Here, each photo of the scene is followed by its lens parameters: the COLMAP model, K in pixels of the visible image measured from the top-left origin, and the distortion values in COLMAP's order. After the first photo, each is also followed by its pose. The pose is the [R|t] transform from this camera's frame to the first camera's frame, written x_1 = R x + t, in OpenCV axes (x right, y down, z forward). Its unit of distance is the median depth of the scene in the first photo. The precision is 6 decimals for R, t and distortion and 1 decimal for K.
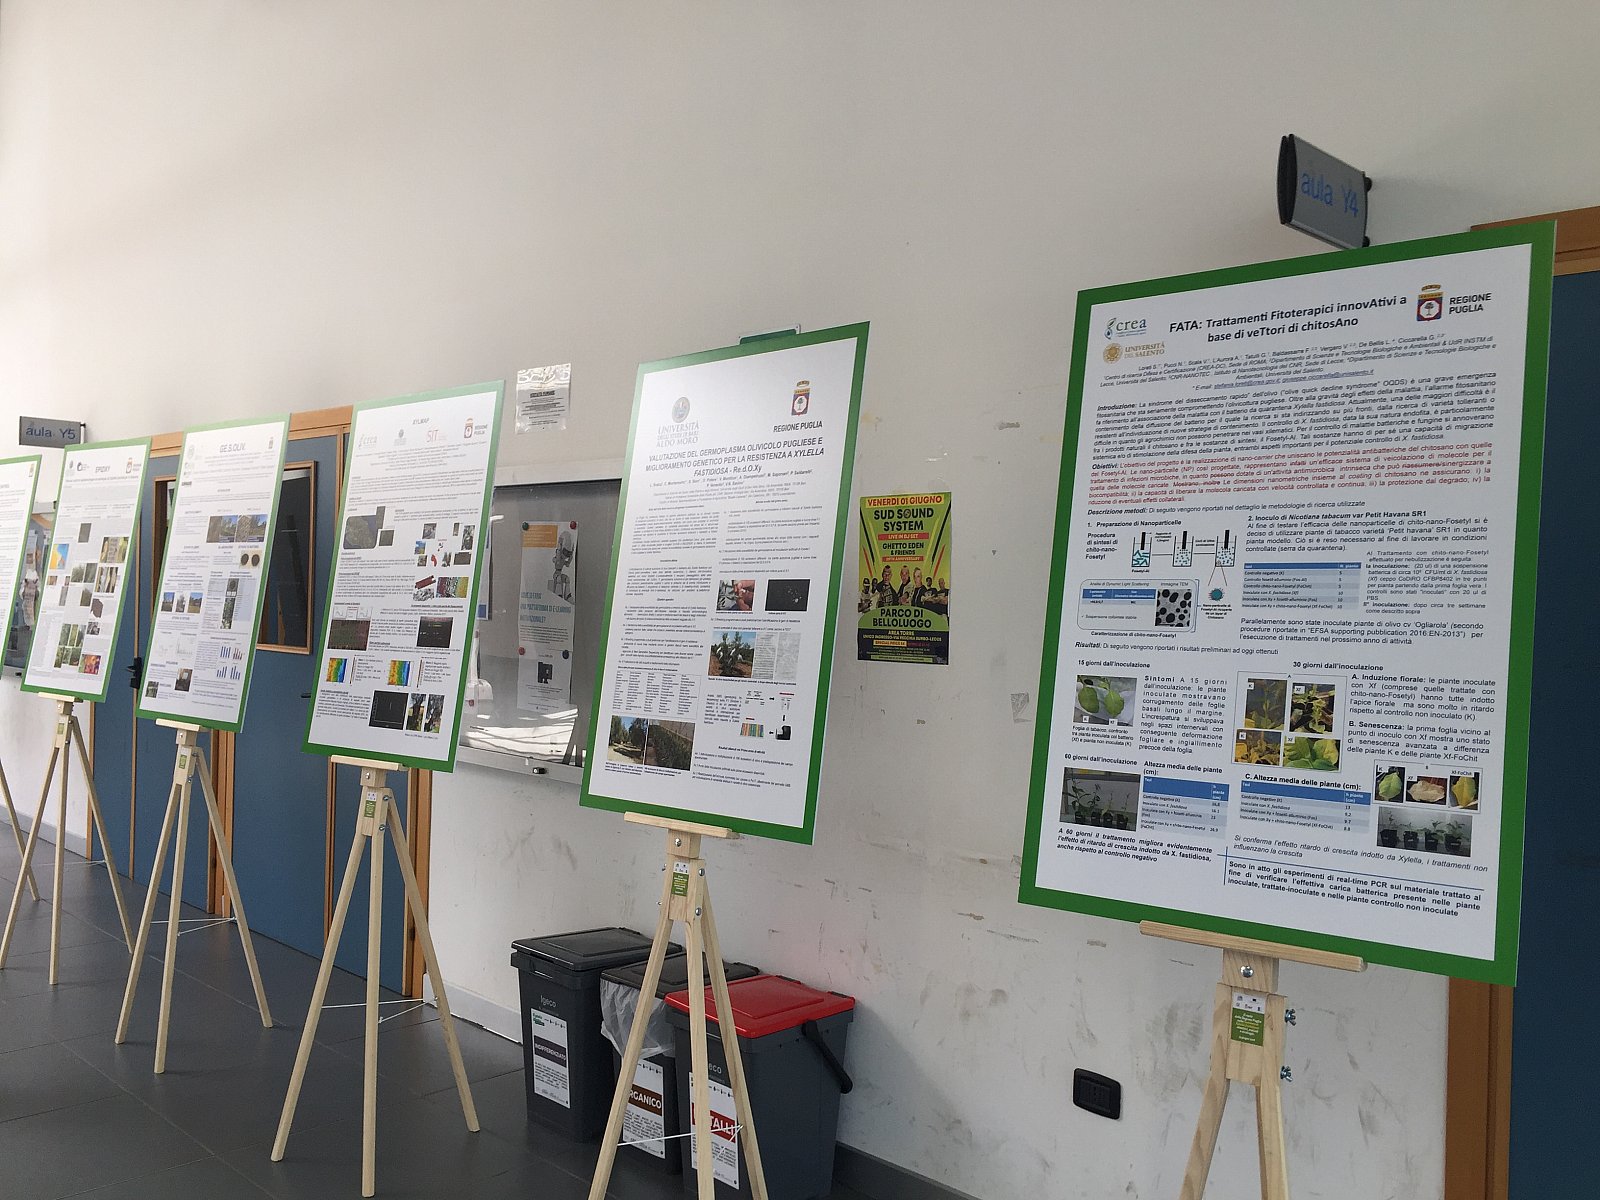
lens RADIAL K [[1382.0, 0, 800.0], [0, 1382.0, 600.0], [0, 0, 1]] dist [0.082206, -0.109198]
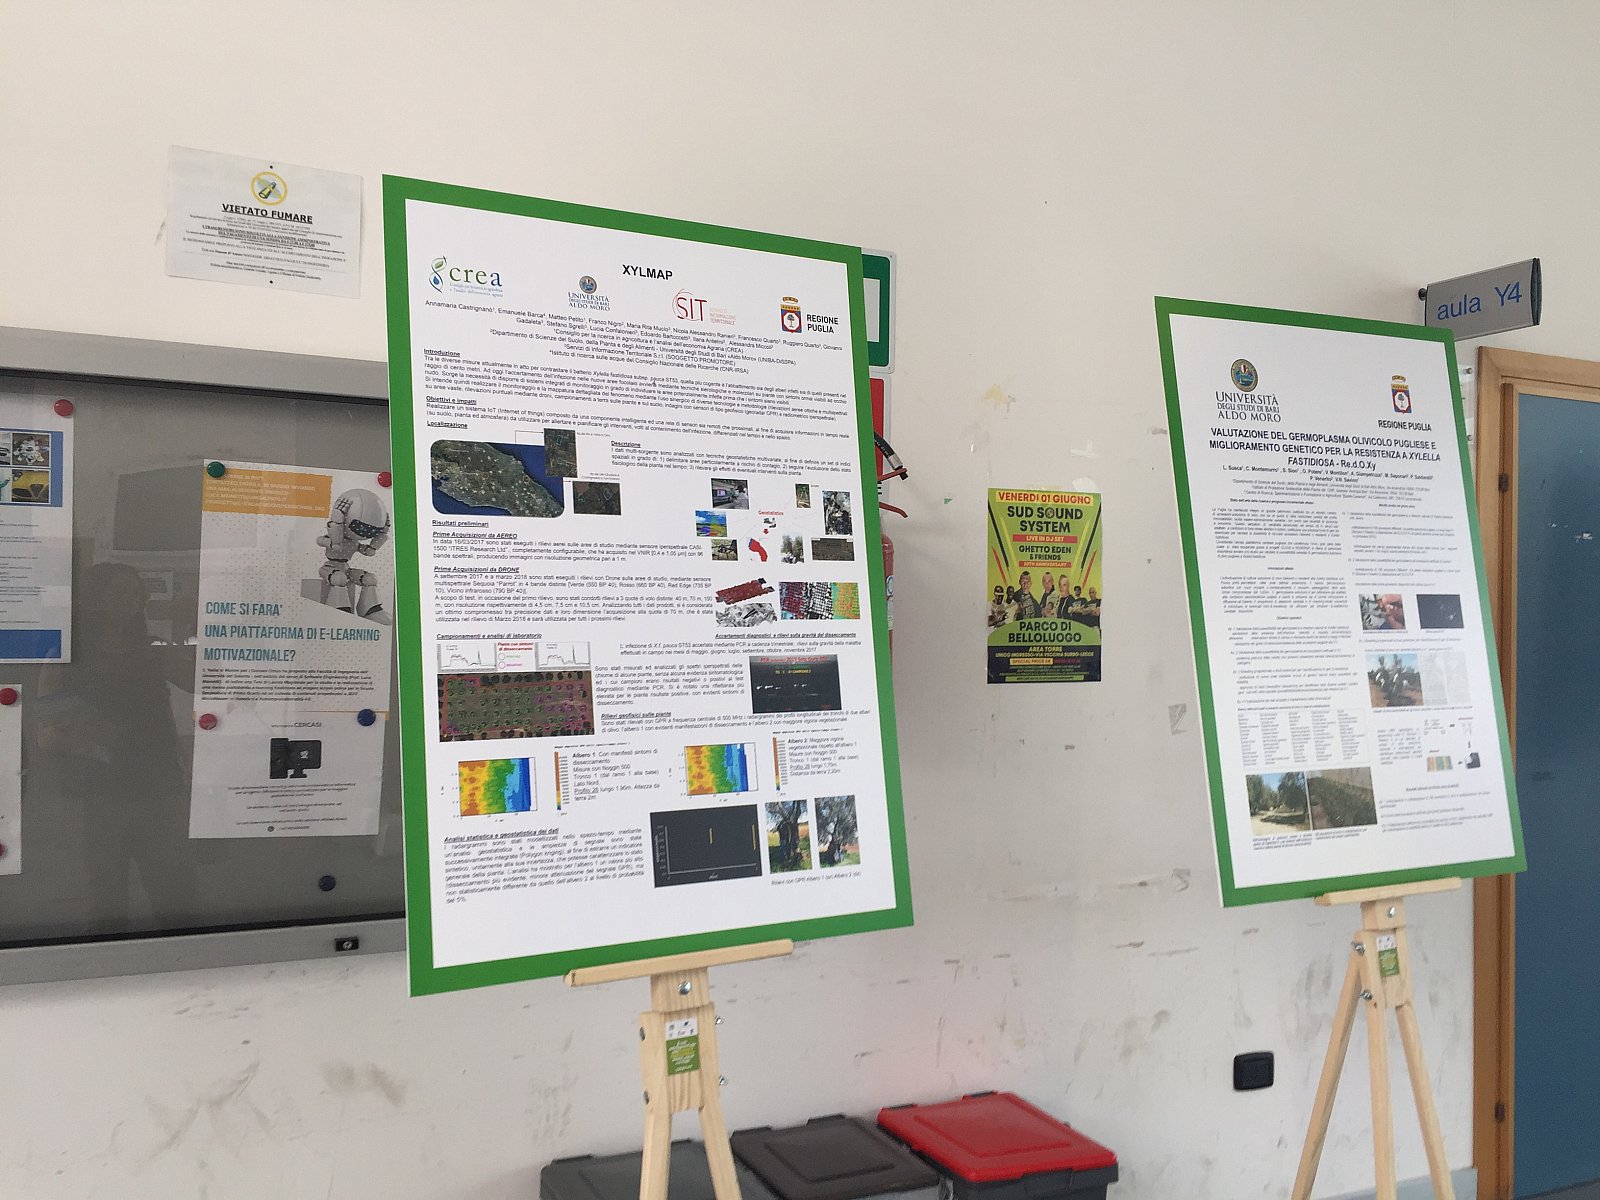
lens RADIAL K [[1382.0, 0, 800.0], [0, 1382.0, 600.0], [0, 0, 1]] dist [0.082206, -0.109198]
pose [[0.337312, -0.007989, 0.941359, -0.787429], [-0.000844, 0.999961, 0.008788, -0.014470], [-0.941393, -0.003759, 0.337292, 0.834740]]
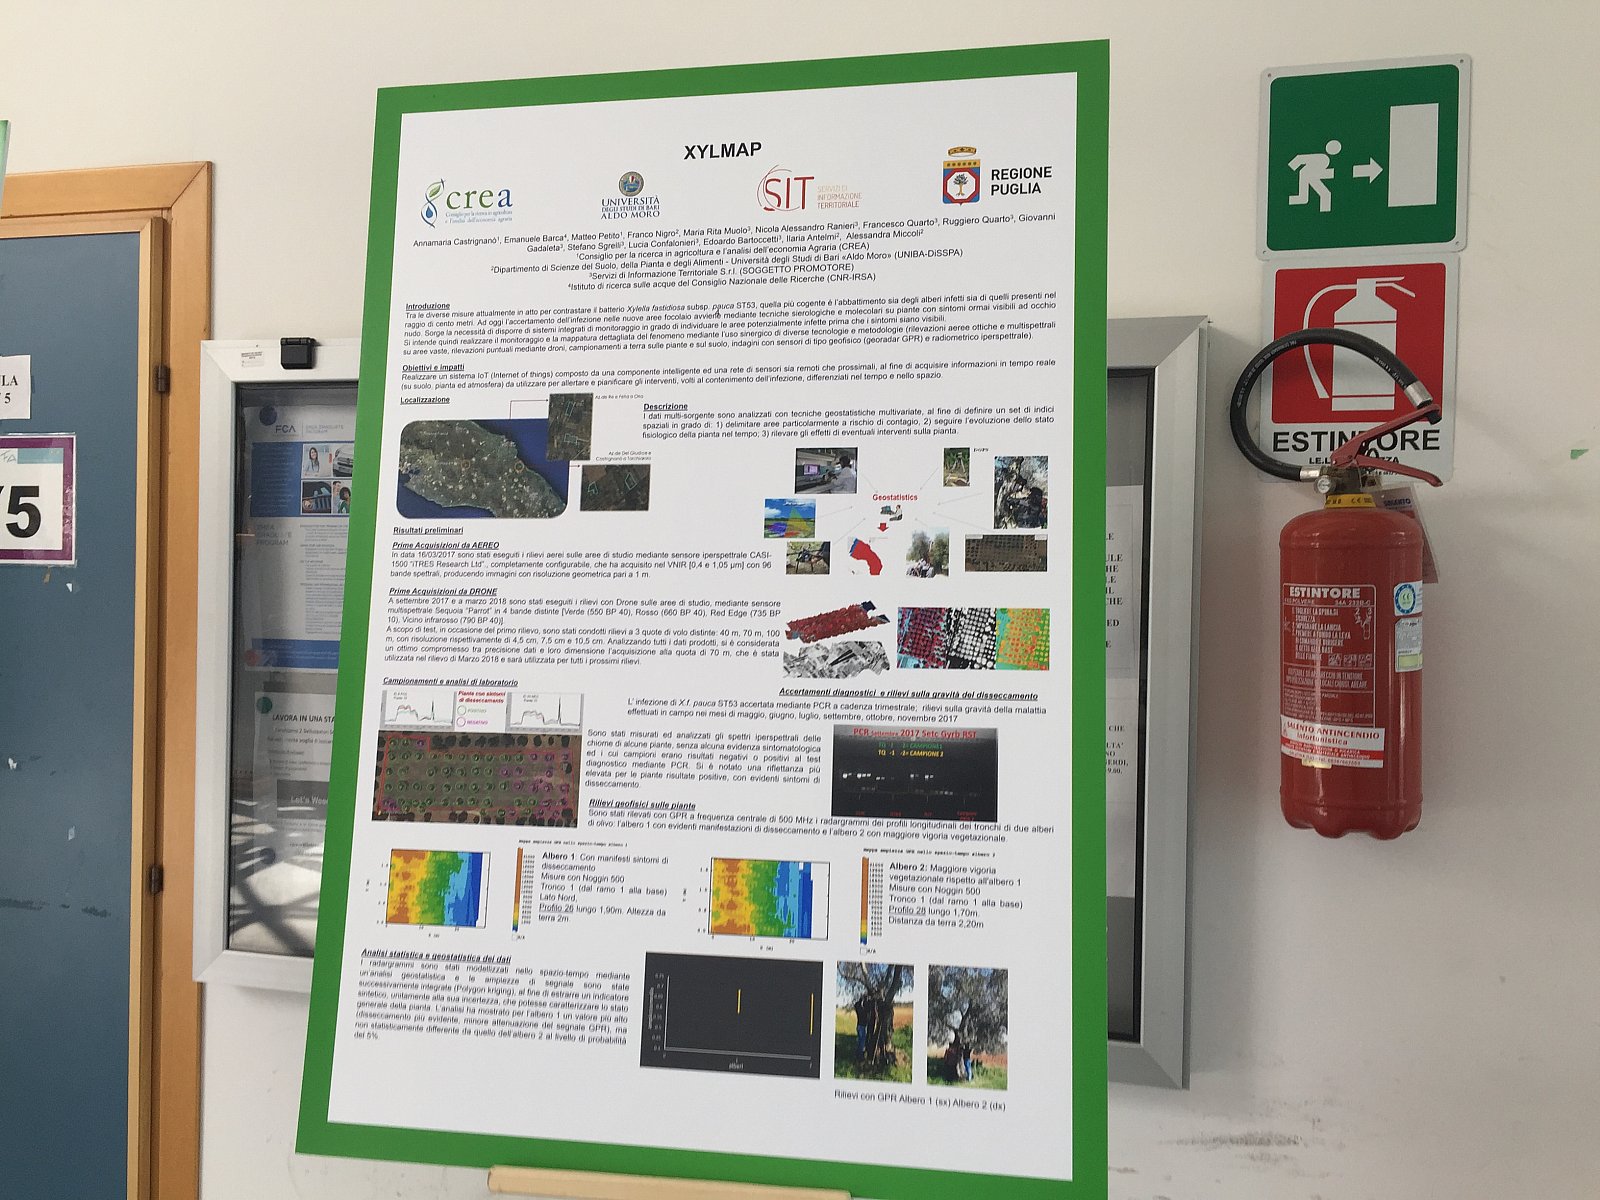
lens RADIAL K [[1382.0, 0, 800.0], [0, 1382.0, 600.0], [0, 0, 1]] dist [0.082206, -0.109198]
pose [[0.862048, -0.013855, 0.506638, -0.465273], [0.003665, 0.999771, 0.021104, -0.026126], [-0.506814, -0.016336, 0.861901, 0.743104]]
